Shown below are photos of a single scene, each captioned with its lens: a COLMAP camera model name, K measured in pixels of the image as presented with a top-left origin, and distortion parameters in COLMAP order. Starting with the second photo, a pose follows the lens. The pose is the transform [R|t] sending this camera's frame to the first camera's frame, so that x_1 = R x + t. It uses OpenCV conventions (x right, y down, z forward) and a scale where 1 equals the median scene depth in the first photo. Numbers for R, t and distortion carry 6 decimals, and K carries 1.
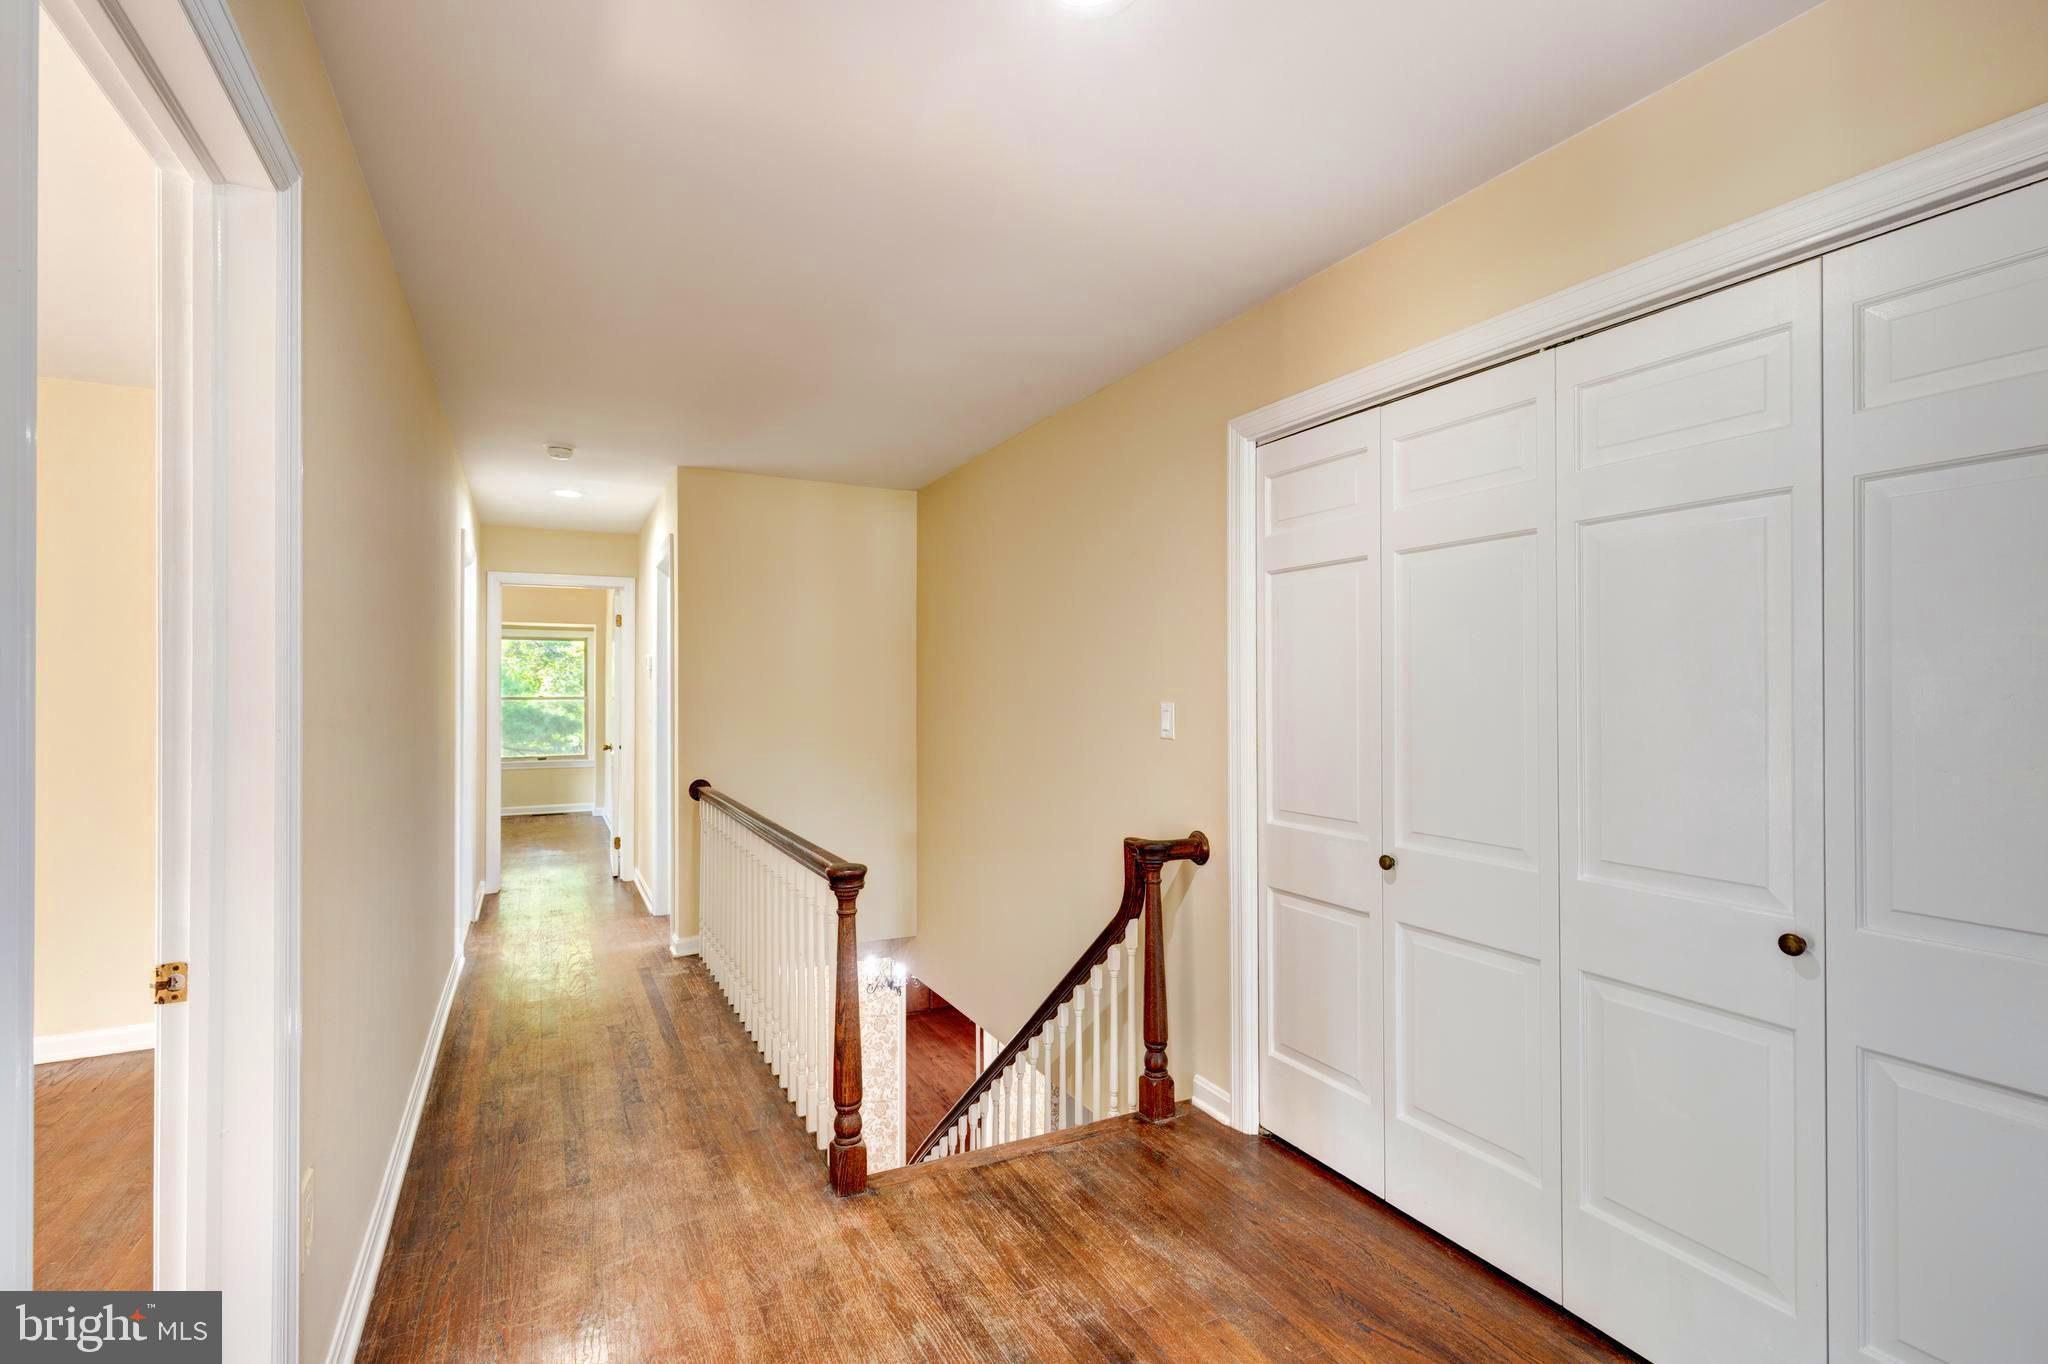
lens RADIAL K [[936.6, 0, 1022.3], [0, 936.6, 681.3], [0, 0, 1]] dist [0.010121, 0.000016]
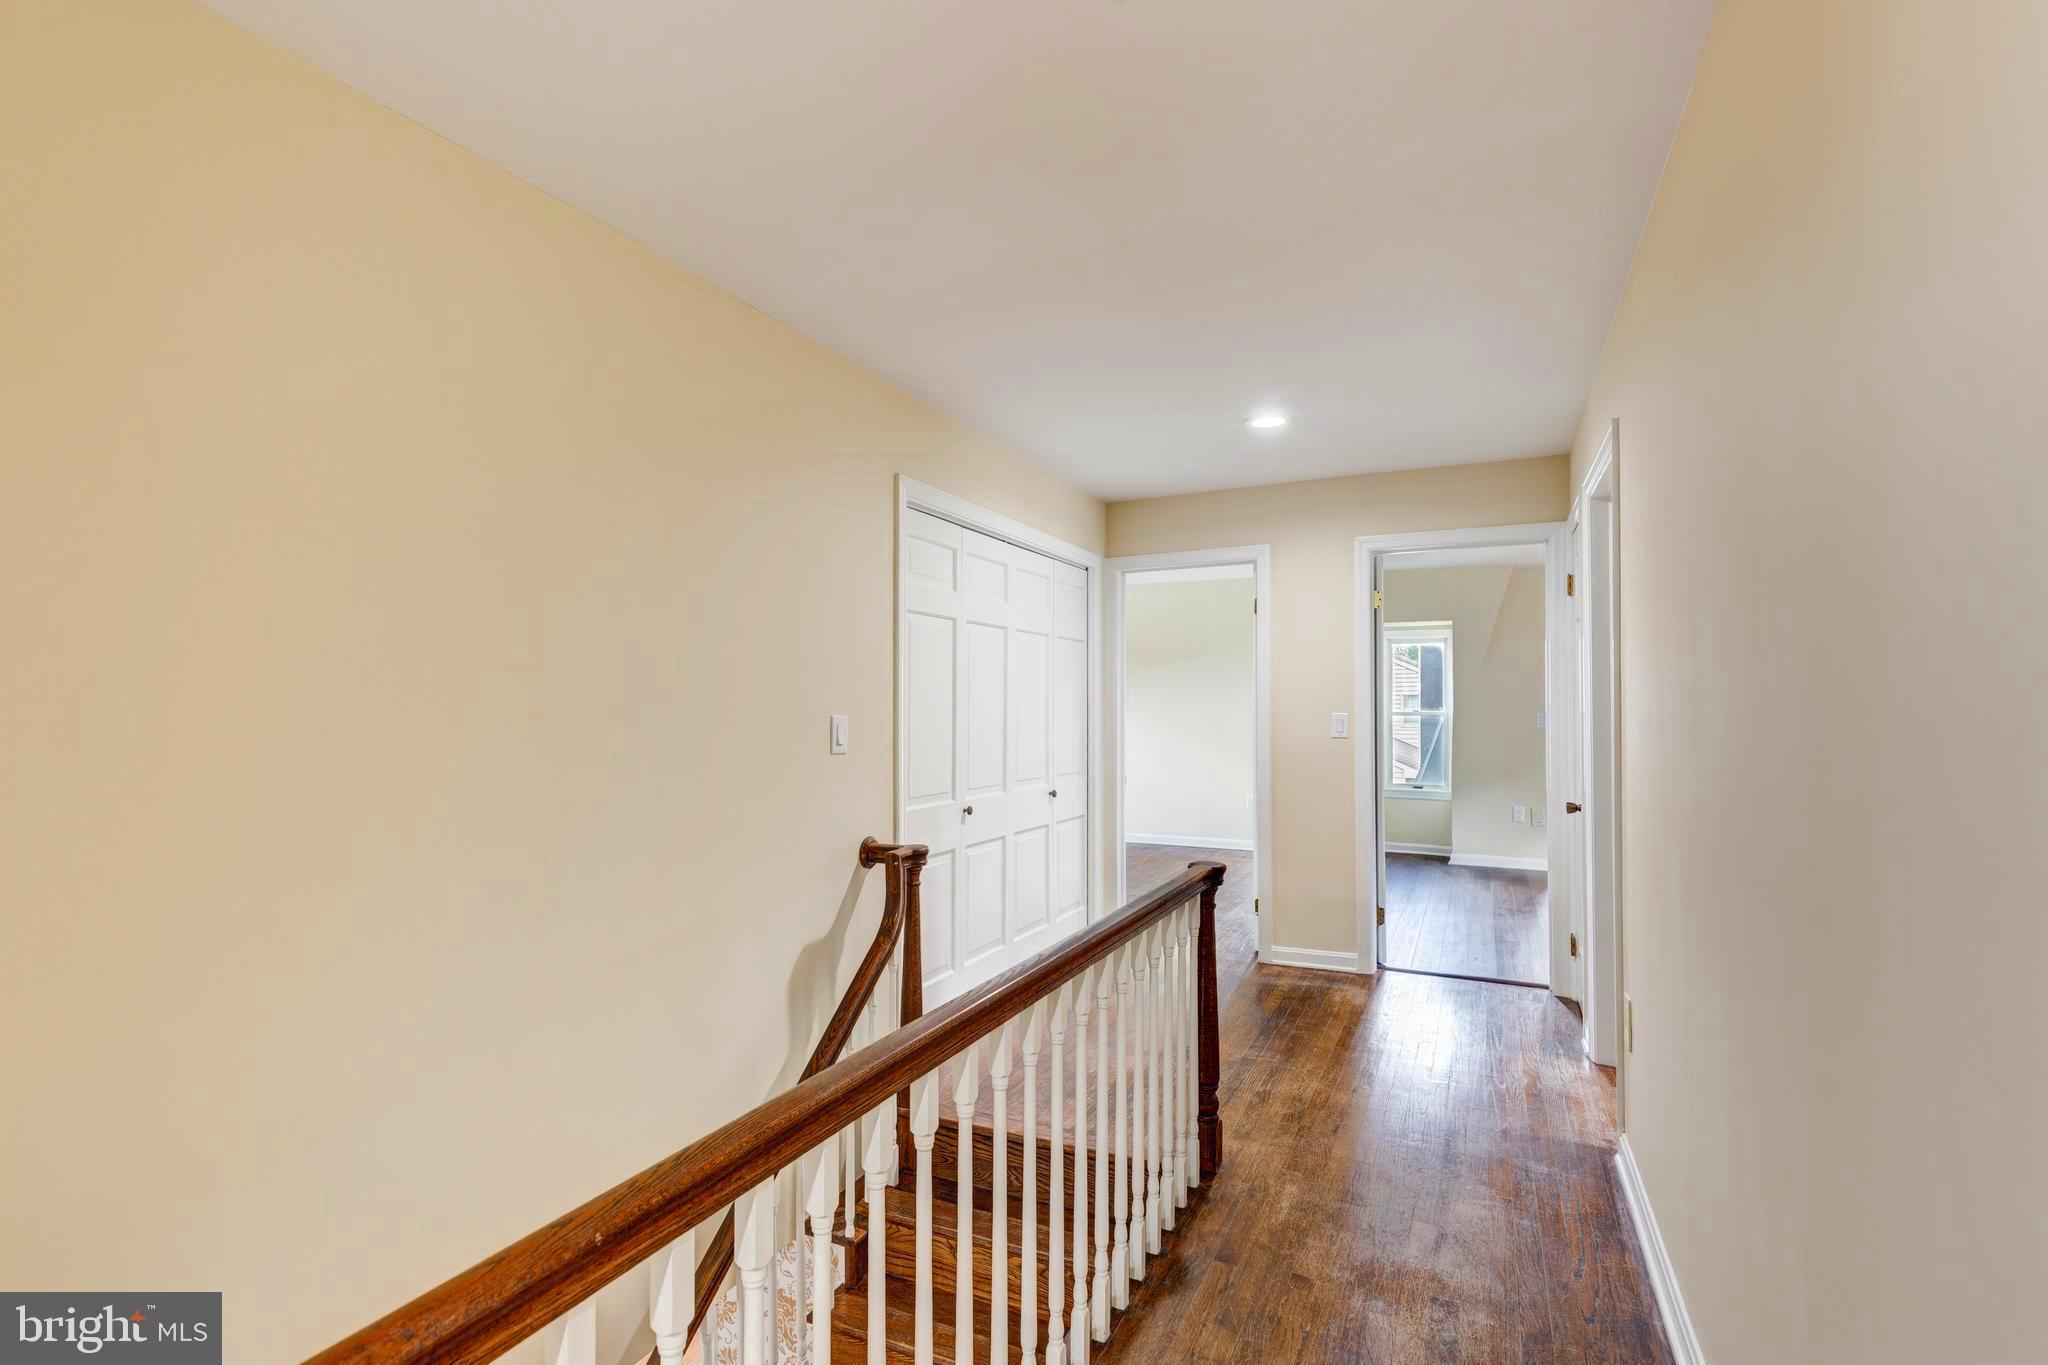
lens RADIAL K [[936.6, 0, 1022.5], [0, 936.6, 694.6], [0, 0, 1]] dist [0.010121, 0.000016]
pose [[-0.596379, 0.018494, 0.802490, -0.923232], [-0.000419, 0.999727, -0.023351, 0.026811], [-0.802703, -0.014262, -0.596208, 1.797057]]
